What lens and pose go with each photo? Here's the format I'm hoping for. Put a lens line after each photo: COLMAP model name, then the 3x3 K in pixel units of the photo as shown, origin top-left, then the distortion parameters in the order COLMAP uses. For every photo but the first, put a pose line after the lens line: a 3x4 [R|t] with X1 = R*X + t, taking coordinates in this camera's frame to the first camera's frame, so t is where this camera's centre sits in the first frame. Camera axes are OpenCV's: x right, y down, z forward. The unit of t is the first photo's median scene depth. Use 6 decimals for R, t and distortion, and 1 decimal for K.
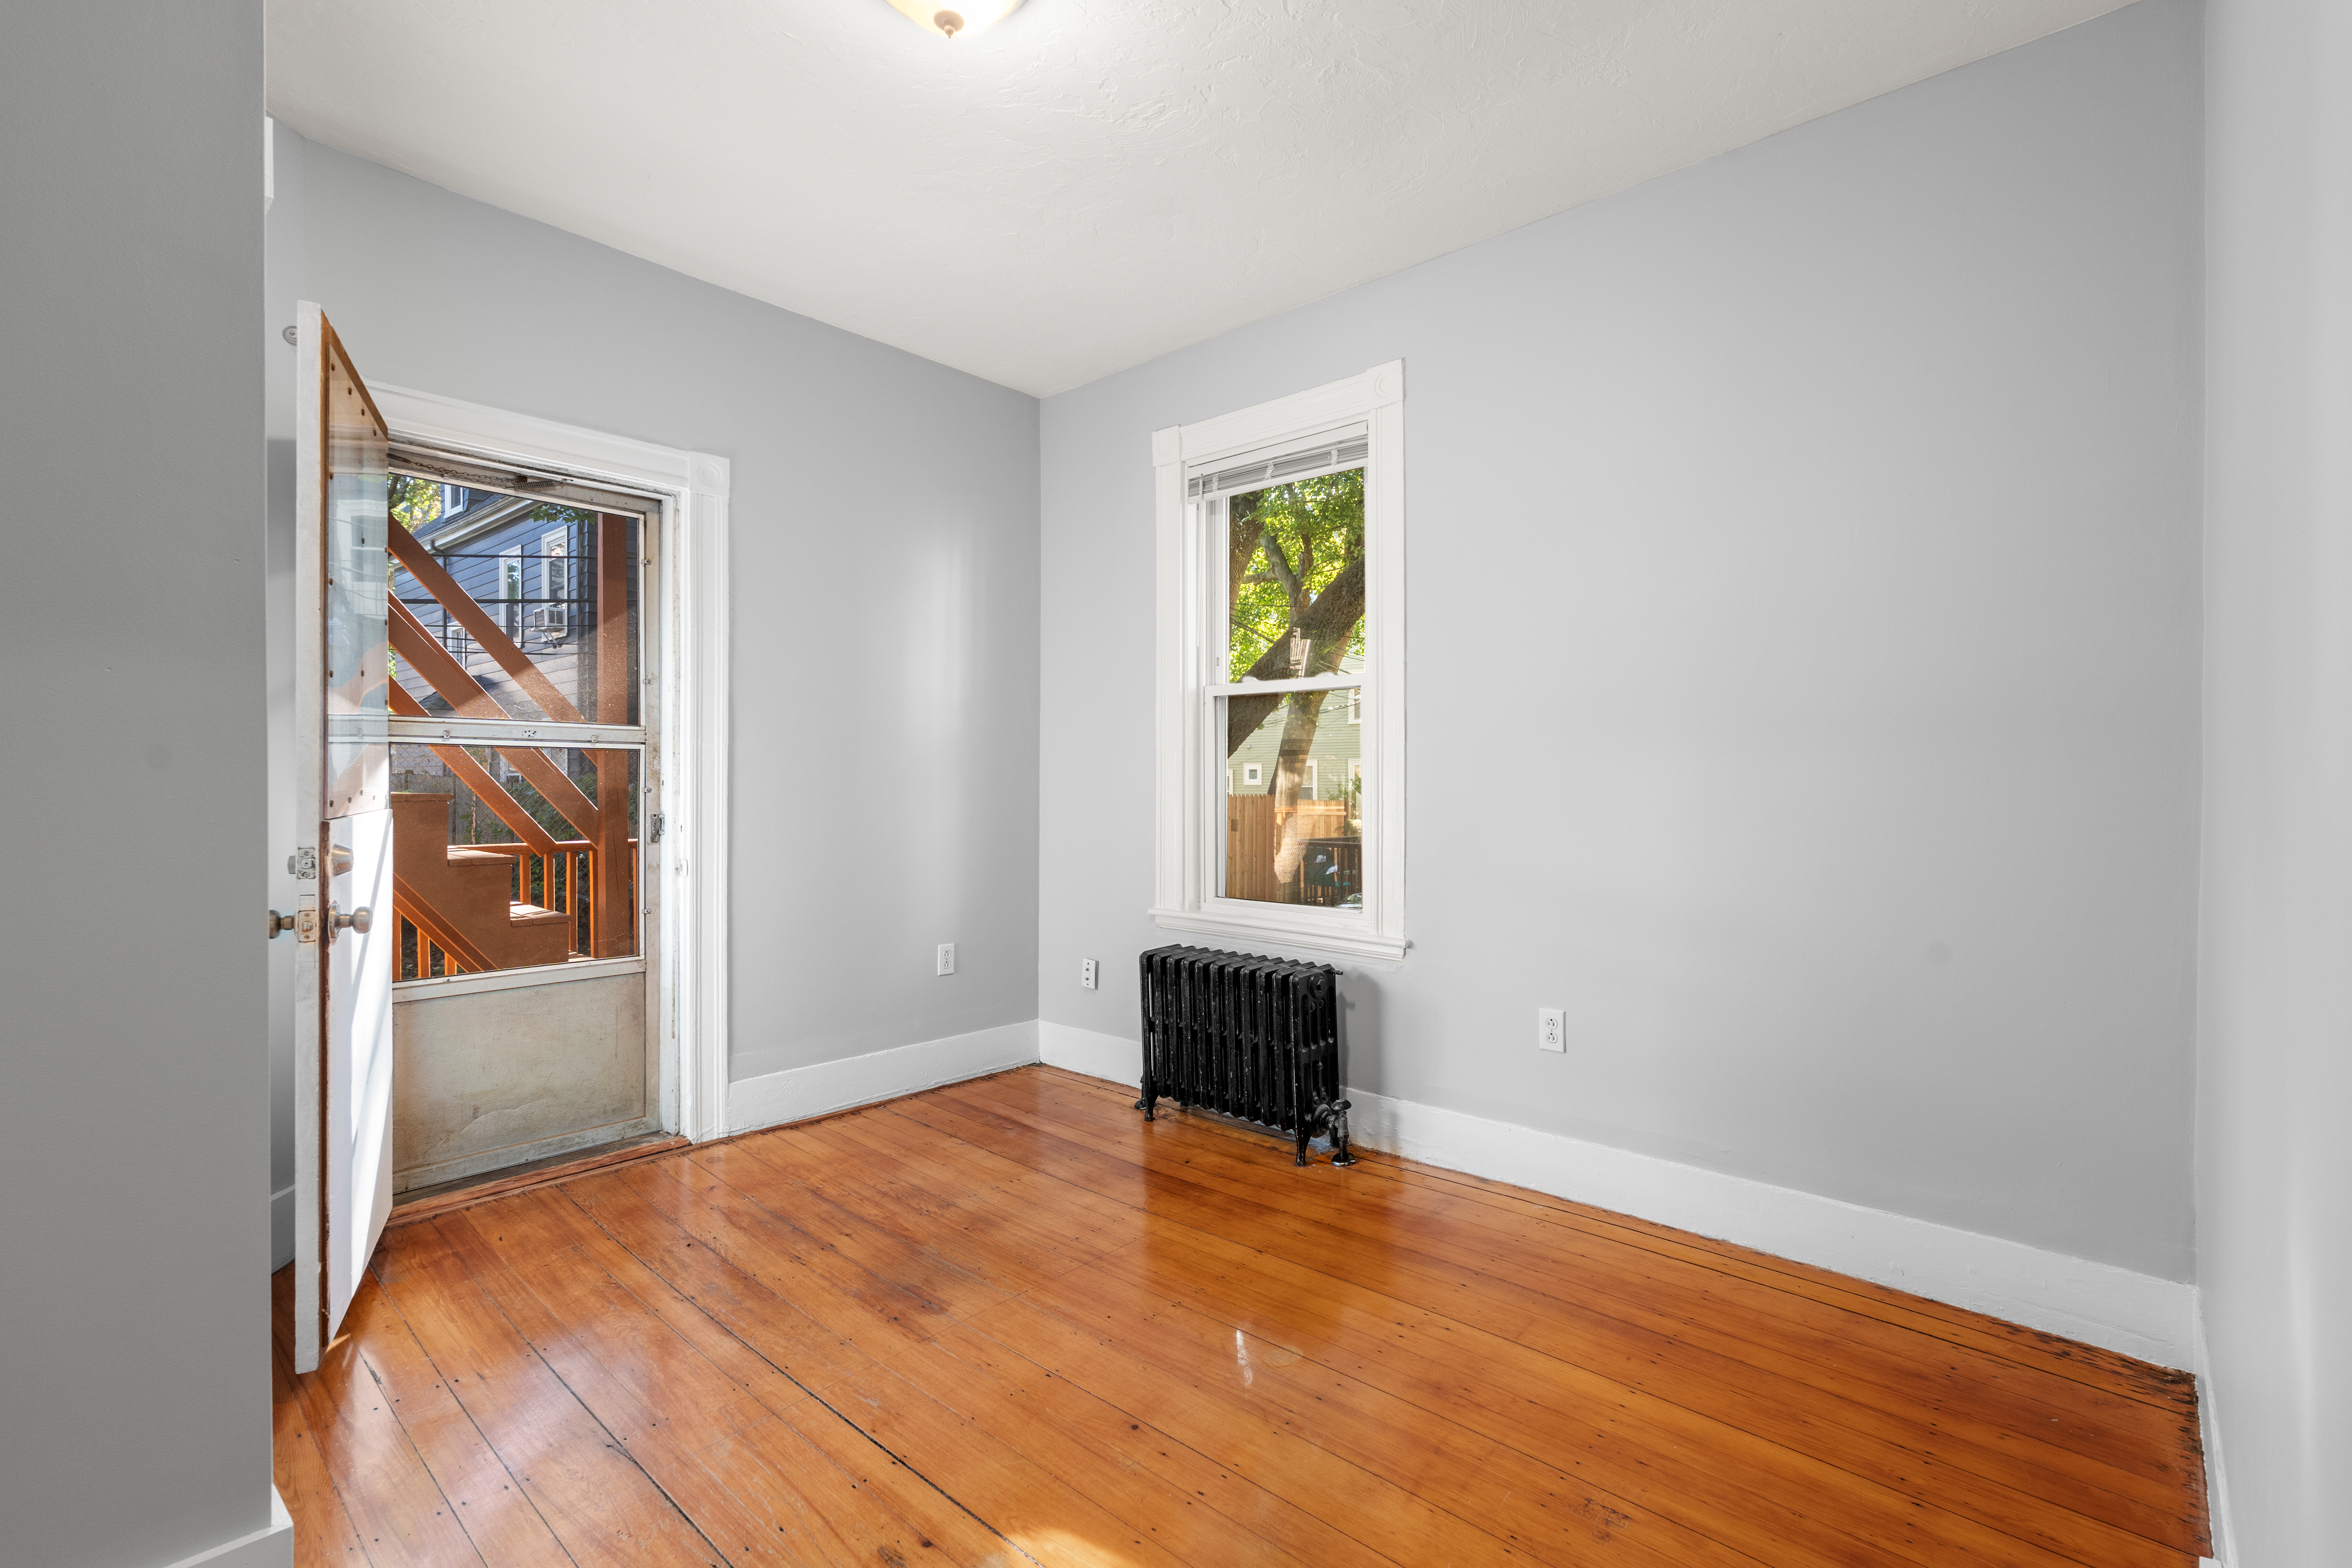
lens RADIAL K [[1055.6, 0, 1180.3], [0, 1055.6, 776.1], [0, 0, 1]] dist [-0.002669, -0.000573]
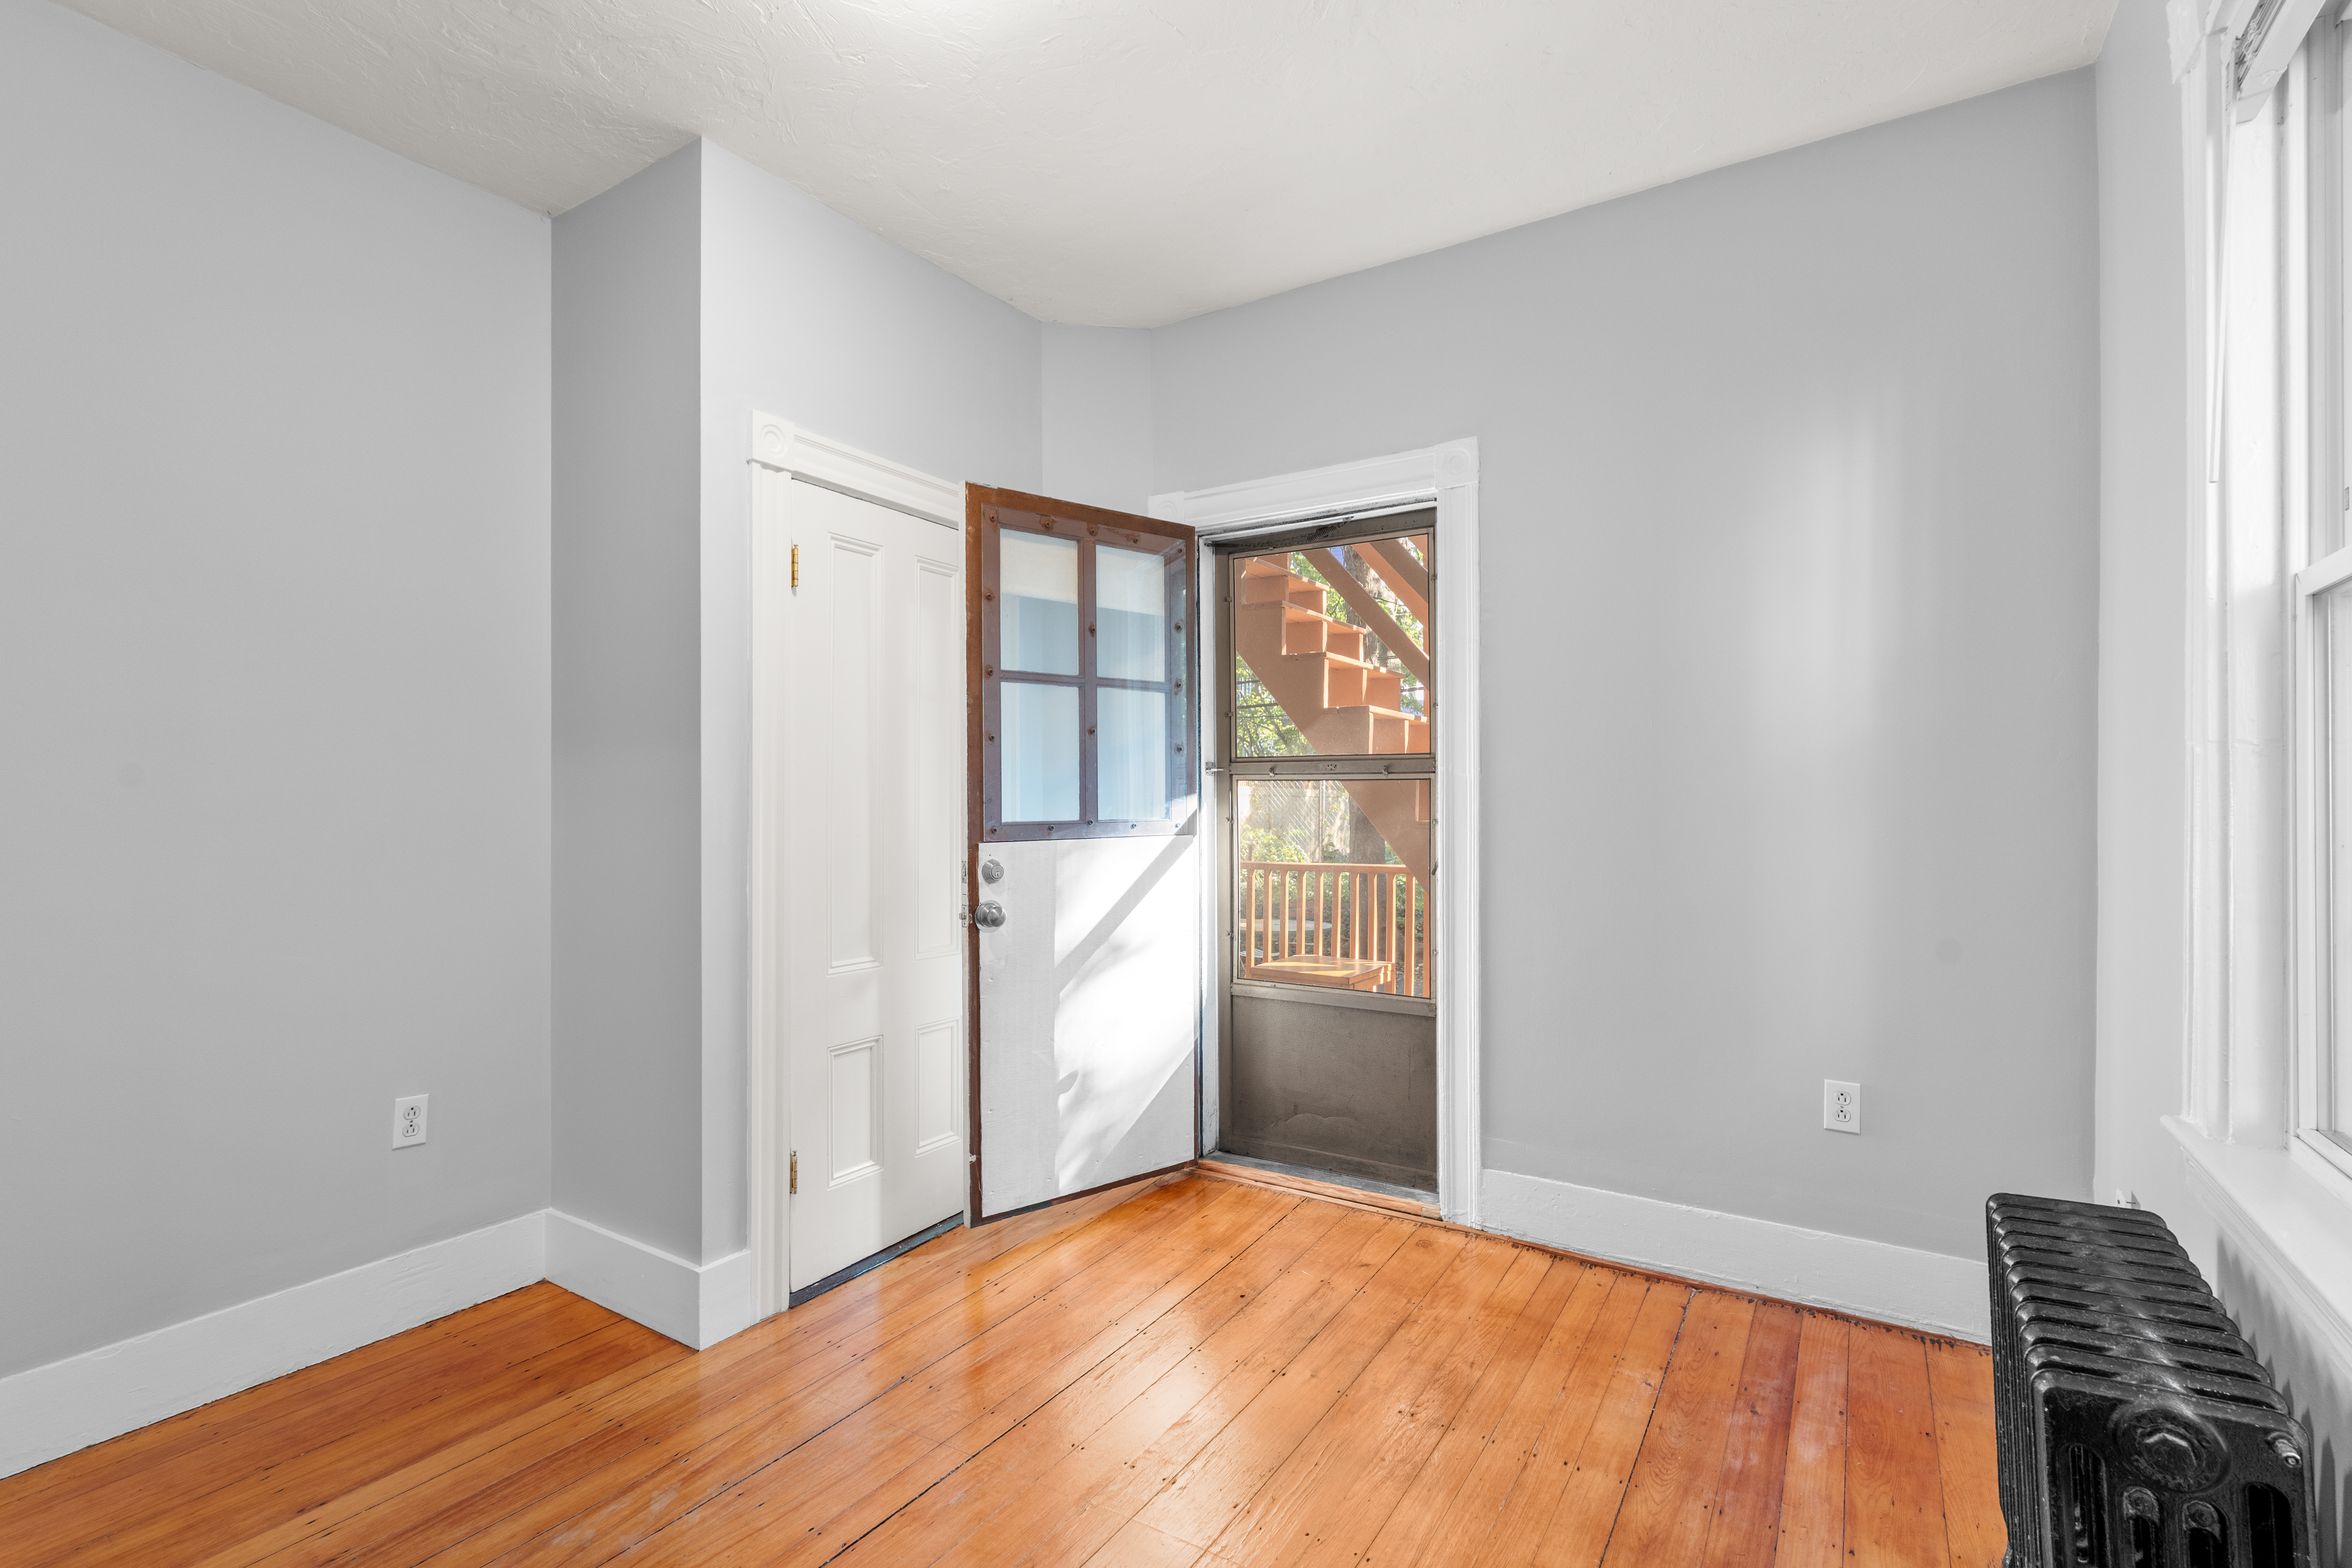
lens RADIAL K [[1089.6, 0, 1174.8], [0, 1089.6, 800.6], [0, 0, 1]] dist [0.012452, -0.000171]
pose [[0.161026, -0.001228, -0.986949, 0.436524], [0.008998, 0.999959, 0.000224, -0.008693], [0.986909, -0.008917, 0.161030, 0.664277]]
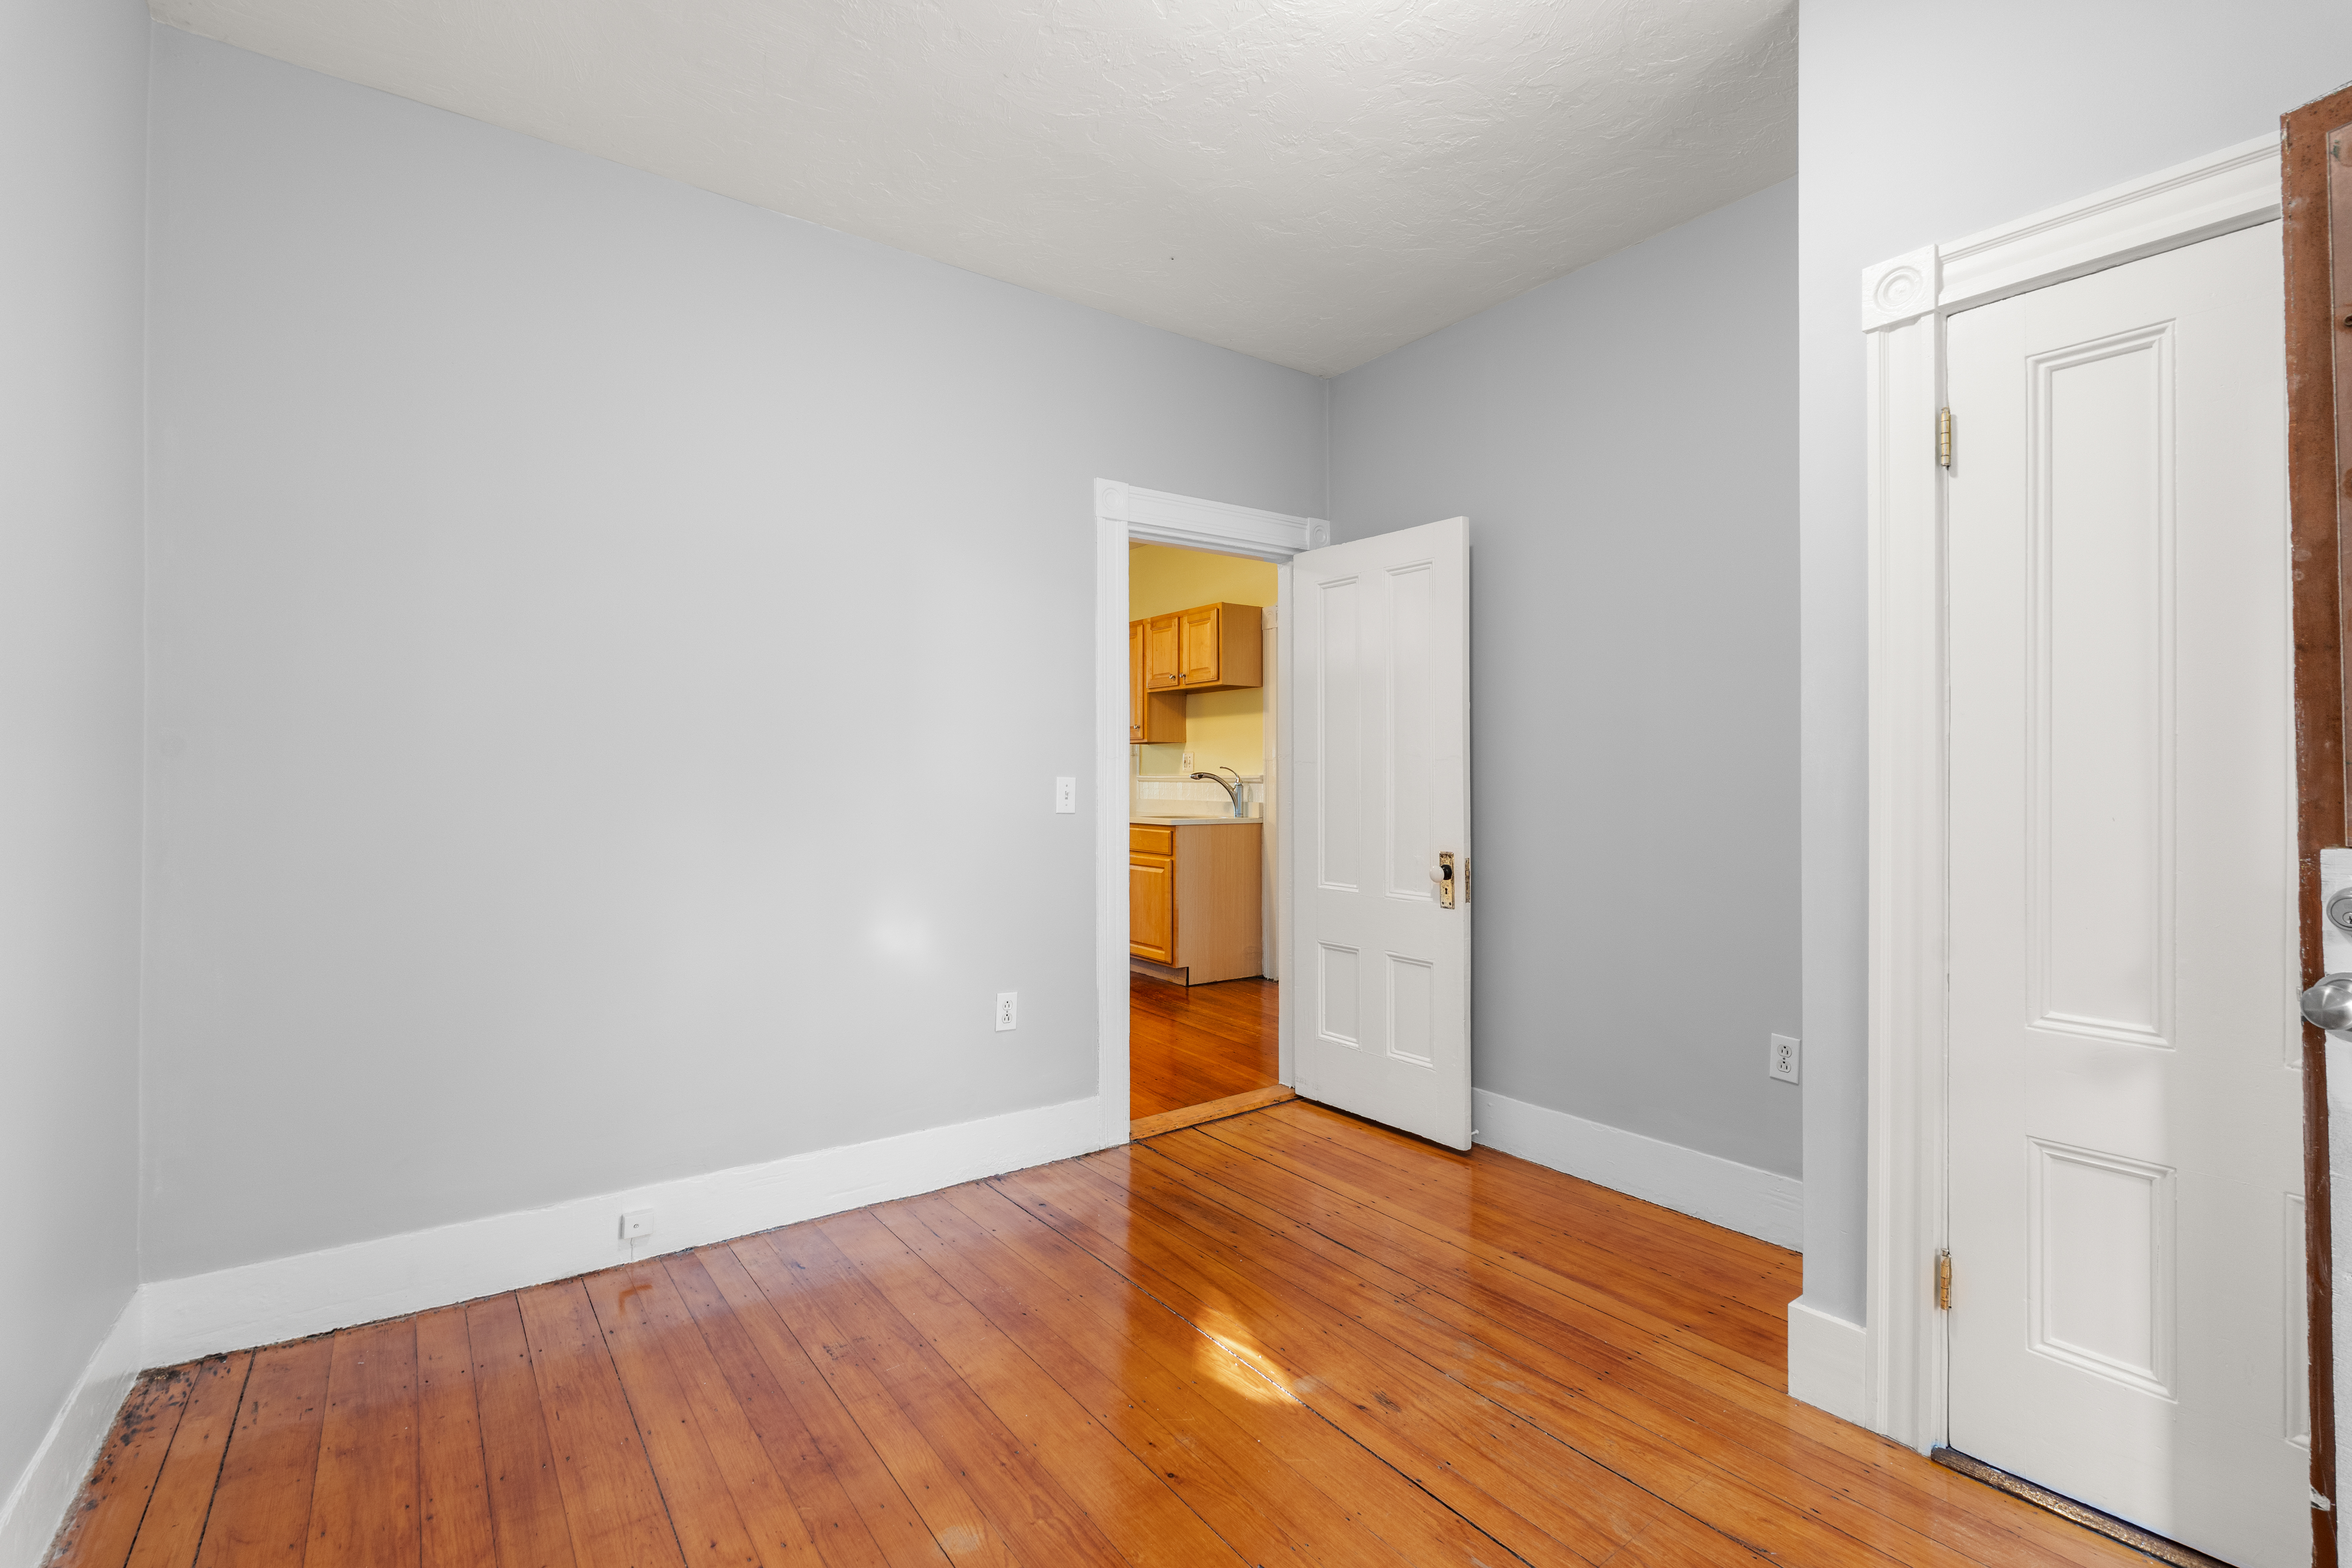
lens RADIAL K [[1055.6, 0, 1180.3], [0, 1055.6, 776.1], [0, 0, 1]] dist [-0.002669, -0.000573]
pose [[-0.977692, 0.000880, 0.210041, -0.152243], [-0.000823, 0.999967, -0.008020, 0.000588], [-0.210041, -0.008014, -0.977660, 1.173242]]
